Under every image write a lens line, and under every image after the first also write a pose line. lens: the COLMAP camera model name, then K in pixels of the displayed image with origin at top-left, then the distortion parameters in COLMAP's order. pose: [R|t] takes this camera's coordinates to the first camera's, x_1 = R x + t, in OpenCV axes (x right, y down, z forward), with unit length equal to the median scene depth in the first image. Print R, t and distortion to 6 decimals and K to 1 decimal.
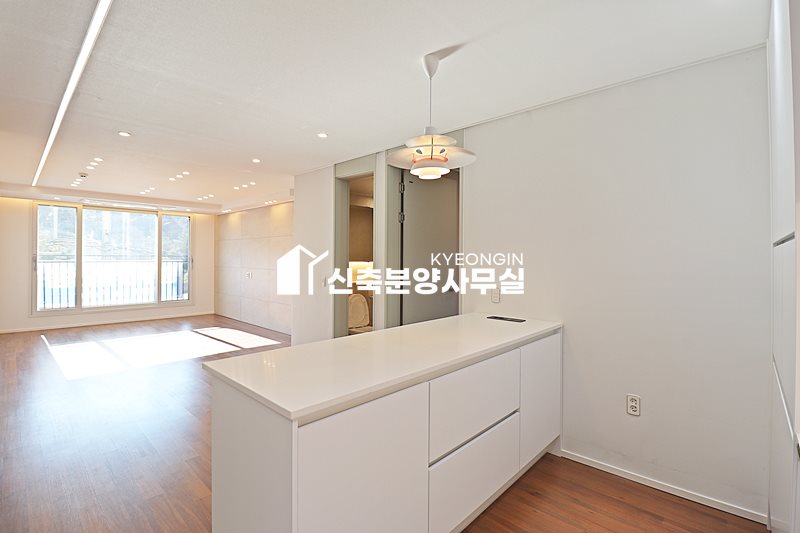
lens RADIAL K [[370.5, 0, 399.4], [0, 370.5, 259.4], [0, 0, 1]] dist [0.001154, -0.013310]
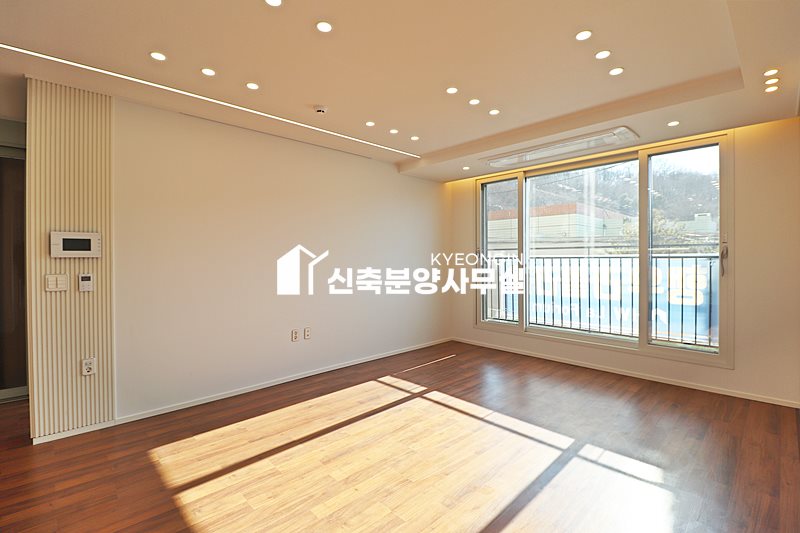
lens RADIAL K [[370.5, 0, 399.4], [0, 370.5, 259.4], [0, 0, 1]] dist [0.001154, -0.013310]
pose [[-0.059249, -0.002963, -0.998239, -0.176678], [0.003082, 0.999990, -0.003151, 0.011132], [0.998238, -0.003264, -0.059239, 0.791981]]
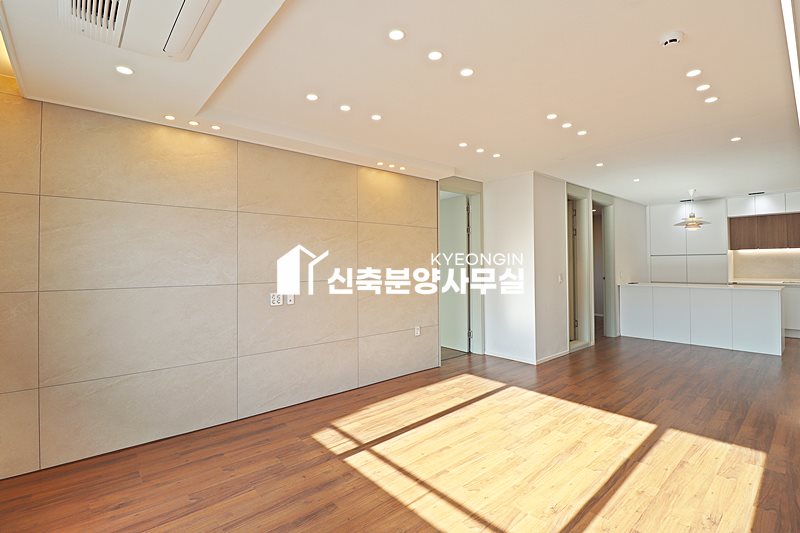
lens RADIAL K [[374.4, 0, 398.4], [0, 374.4, 261.3], [0, 0, 1]] dist [-0.001050, -0.012686]
pose [[0.109333, 0.001079, 0.994005, -0.863885], [0.007920, 0.999967, -0.001956, 0.000715], [-0.993974, 0.008086, 0.109321, 0.847273]]
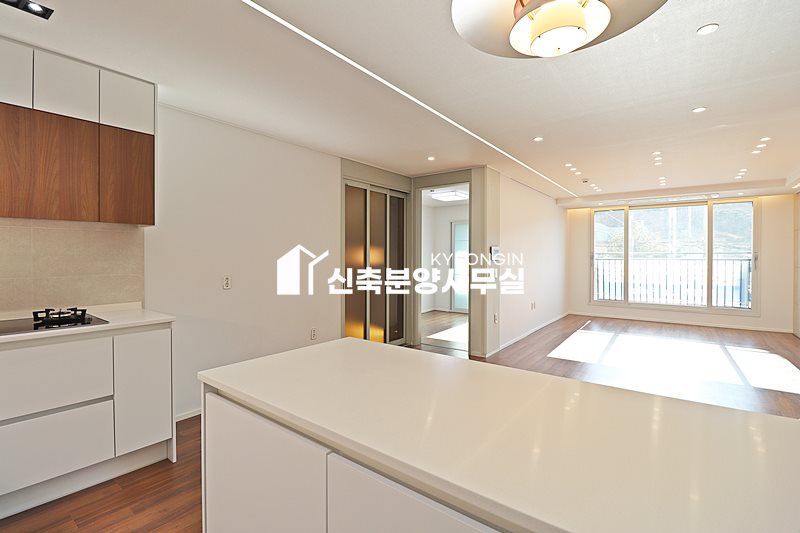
lens RADIAL K [[370.5, 0, 399.4], [0, 370.5, 259.4], [0, 0, 1]] dist [0.001154, -0.013310]
pose [[0.081449, 0.002034, -0.996675, 0.158747], [0.000300, 0.999998, 0.002066, 0.003926], [0.996677, -0.000468, 0.081449, 0.236307]]
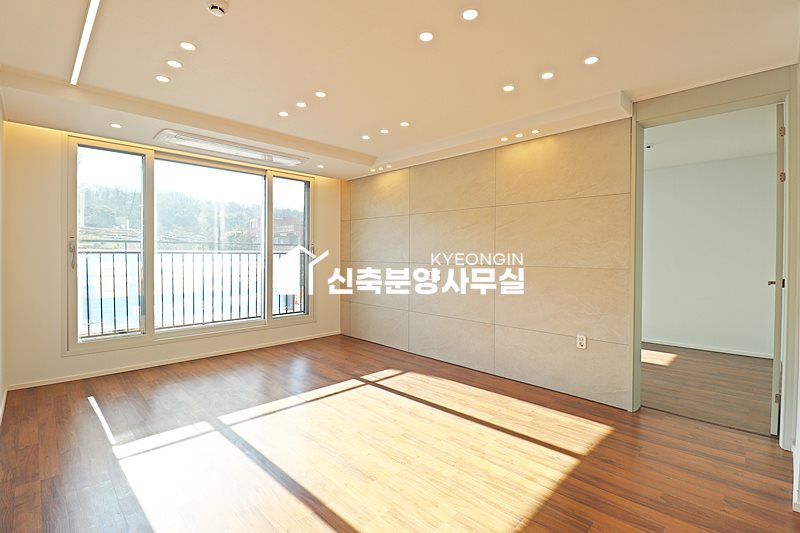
lens RADIAL K [[370.5, 0, 399.4], [0, 370.5, 259.4], [0, 0, 1]] dist [0.001154, -0.013310]
pose [[0.999067, 0.000076, -0.043179, -0.448333], [0.000494, 0.999913, 0.013195, 0.010039], [0.043176, -0.013204, 0.998980, 0.437185]]
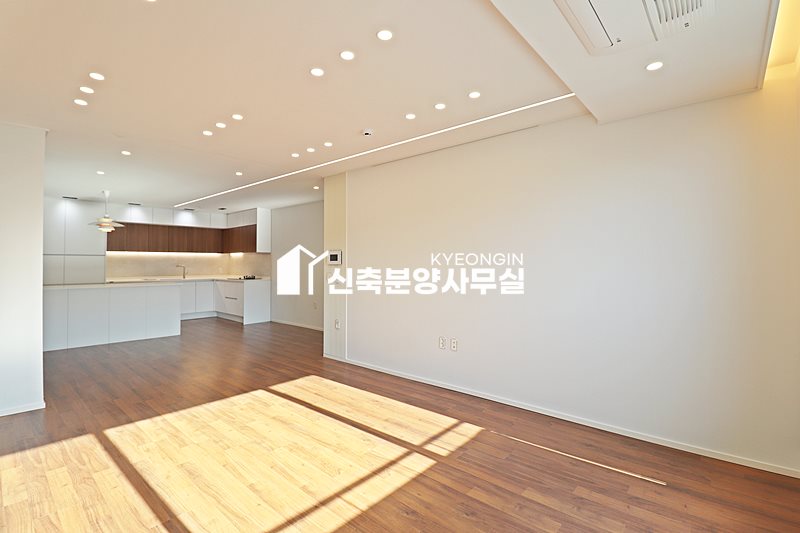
lens RADIAL K [[370.5, 0, 399.4], [0, 370.5, 259.4], [0, 0, 1]] dist [0.001154, -0.013310]
pose [[-0.999621, -0.007556, -0.026460, -0.609959], [-0.007260, 0.999910, -0.011259, 0.003586], [0.026543, -0.011063, -0.999586, 1.135517]]
